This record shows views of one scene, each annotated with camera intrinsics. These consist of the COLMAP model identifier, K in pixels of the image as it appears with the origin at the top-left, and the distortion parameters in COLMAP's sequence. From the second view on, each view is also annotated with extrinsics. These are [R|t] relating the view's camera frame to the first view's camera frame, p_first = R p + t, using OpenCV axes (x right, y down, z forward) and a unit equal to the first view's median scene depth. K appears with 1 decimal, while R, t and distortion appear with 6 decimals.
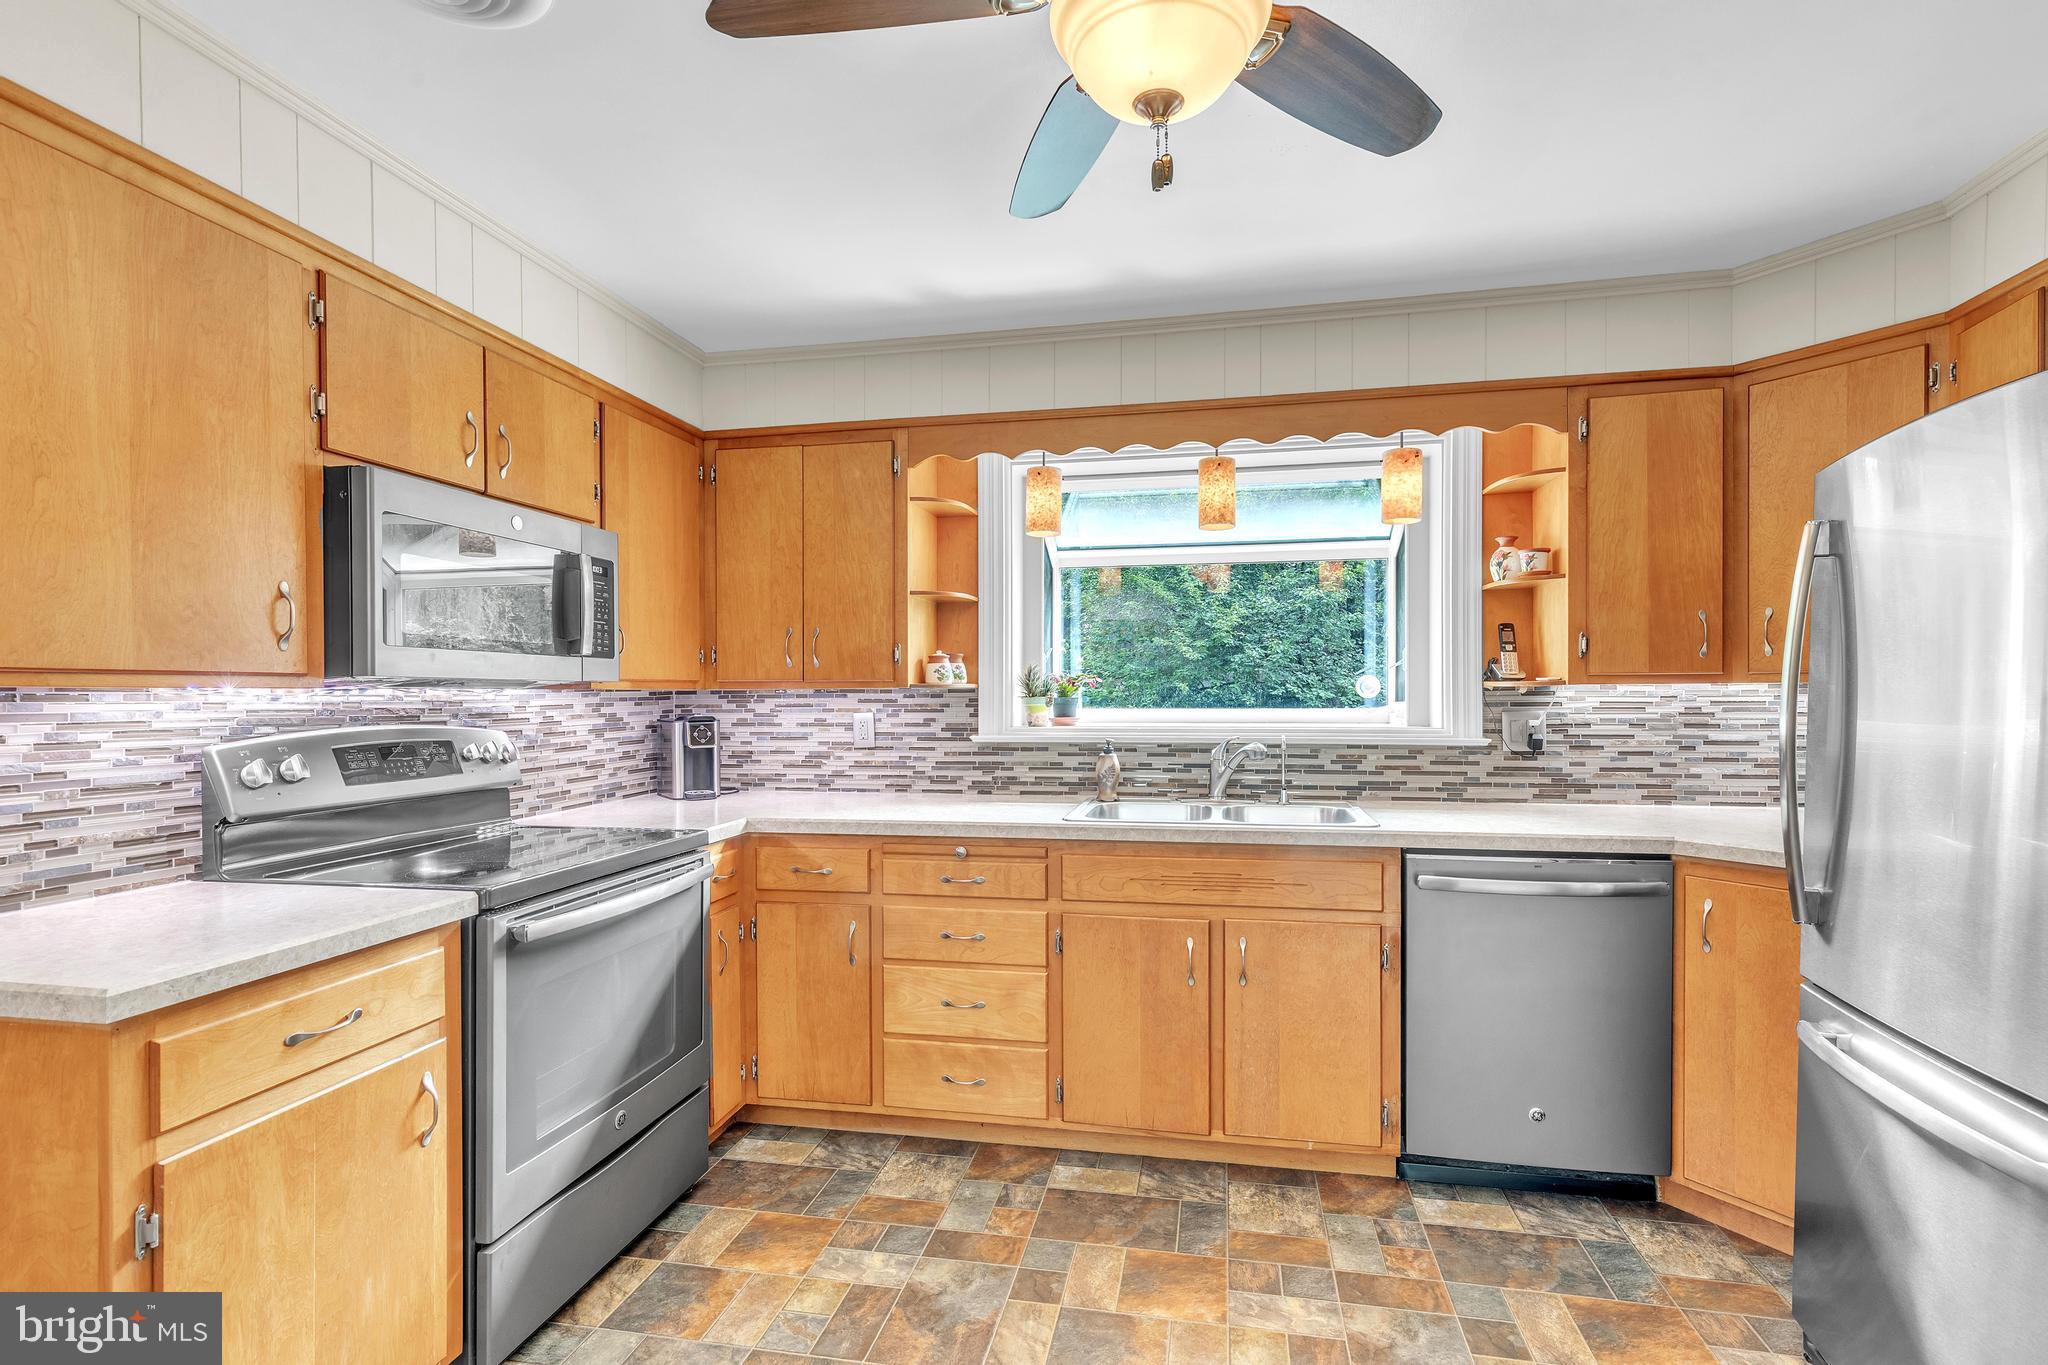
lens RADIAL K [[939.9, 0, 1051.0], [0, 939.9, 697.5], [0, 0, 1]] dist [0.002589, -0.000283]
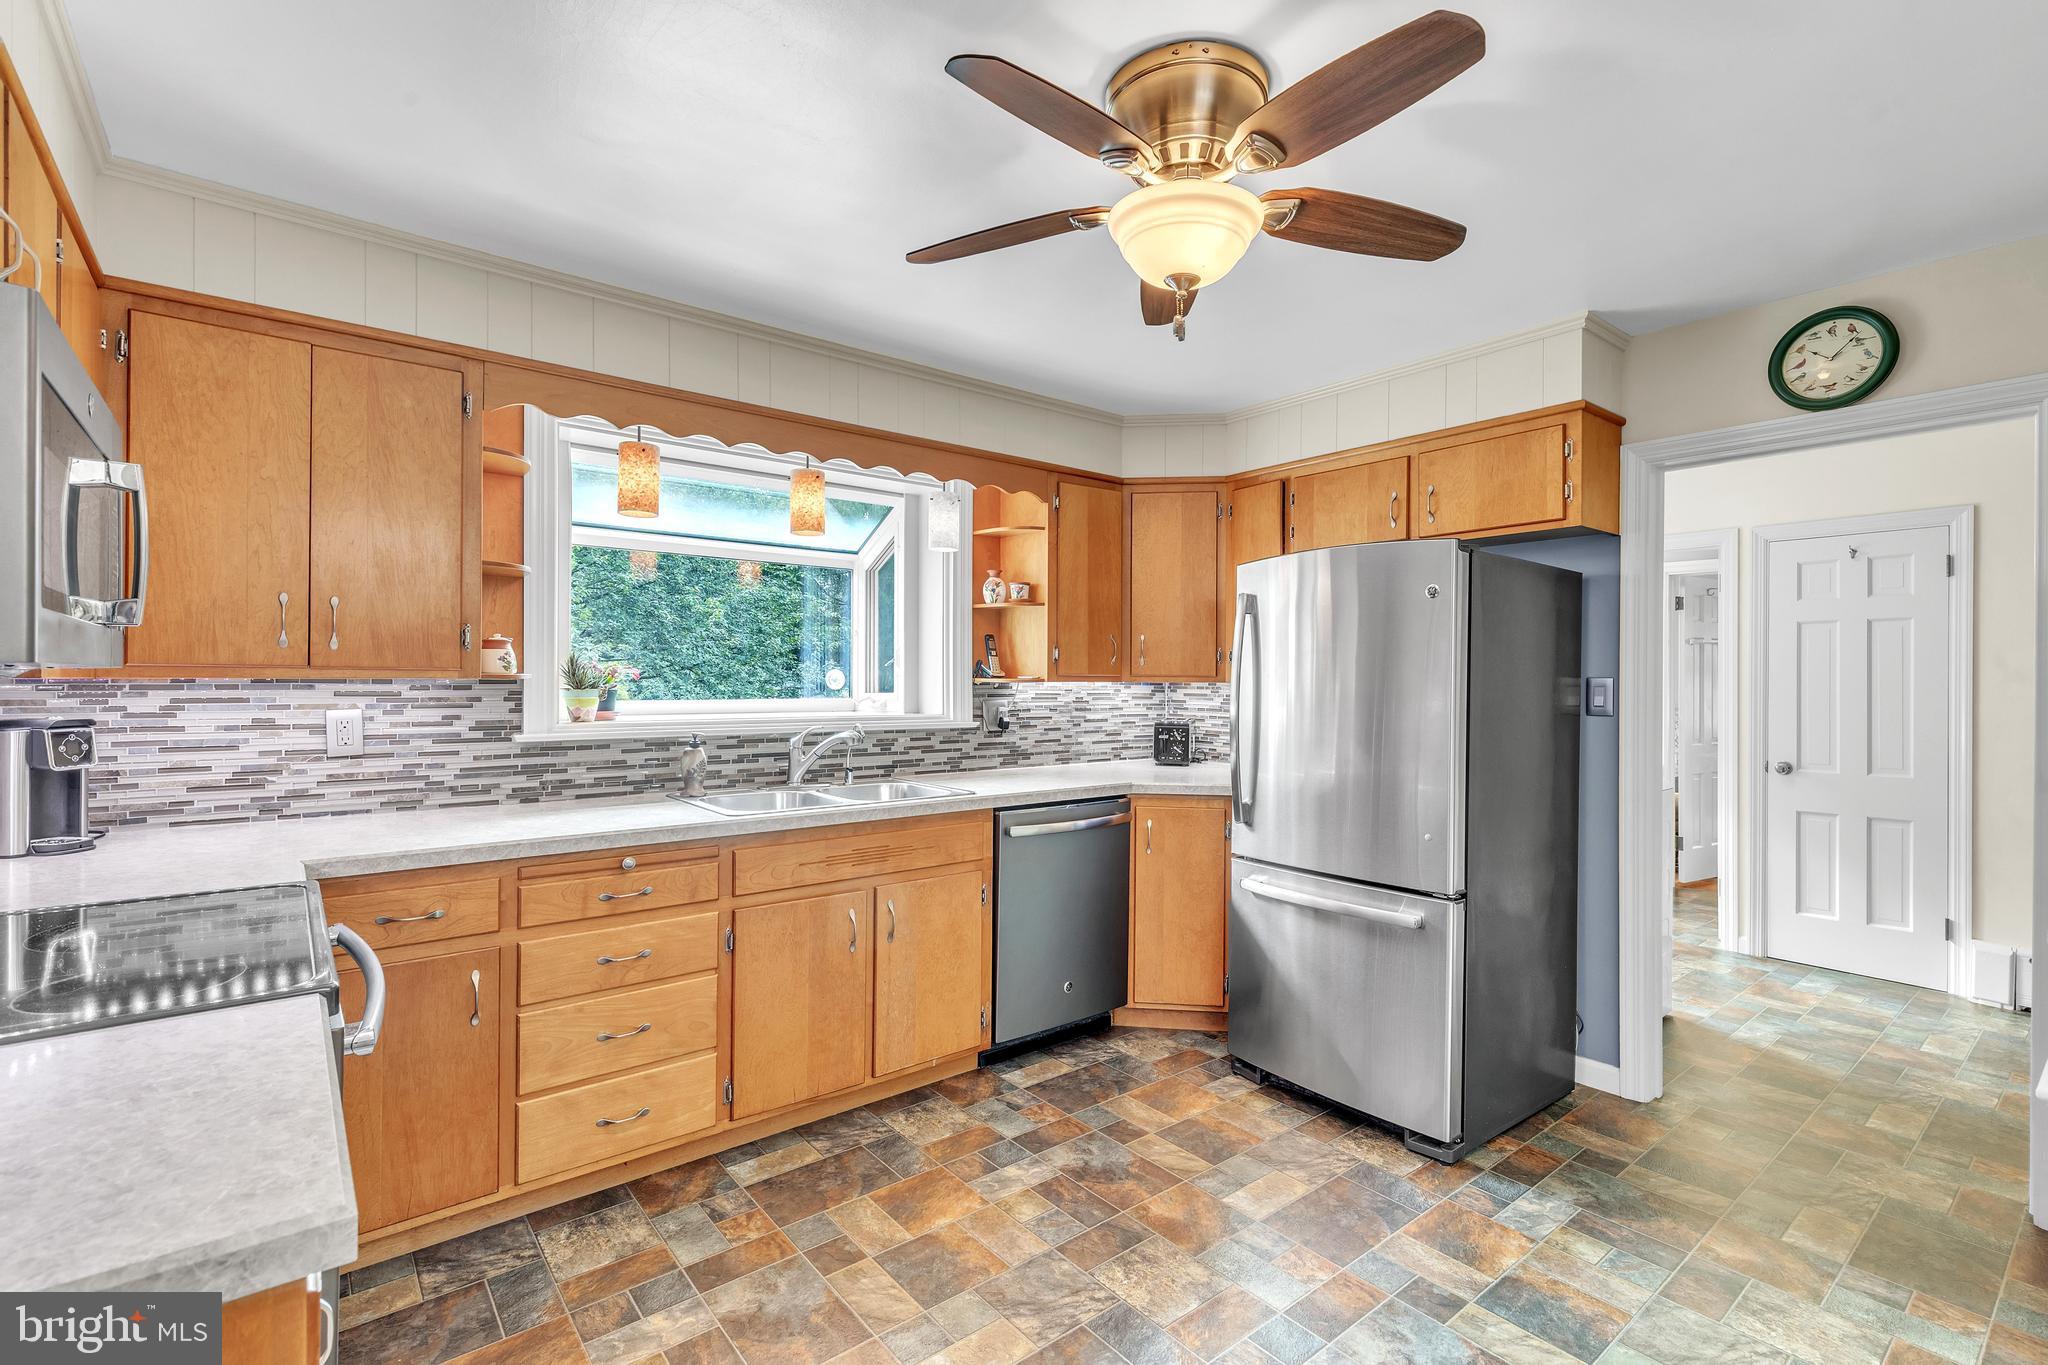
lens RADIAL K [[915.9, 0, 1032.3], [0, 915.9, 675.9], [0, 0, 1]] dist [-0.000098, -0.000193]
pose [[0.645469, 0.011908, 0.763694, -0.485679], [-0.006037, 0.999927, -0.010490, -0.007700], [-0.763763, 0.002161, 0.645494, 0.127409]]
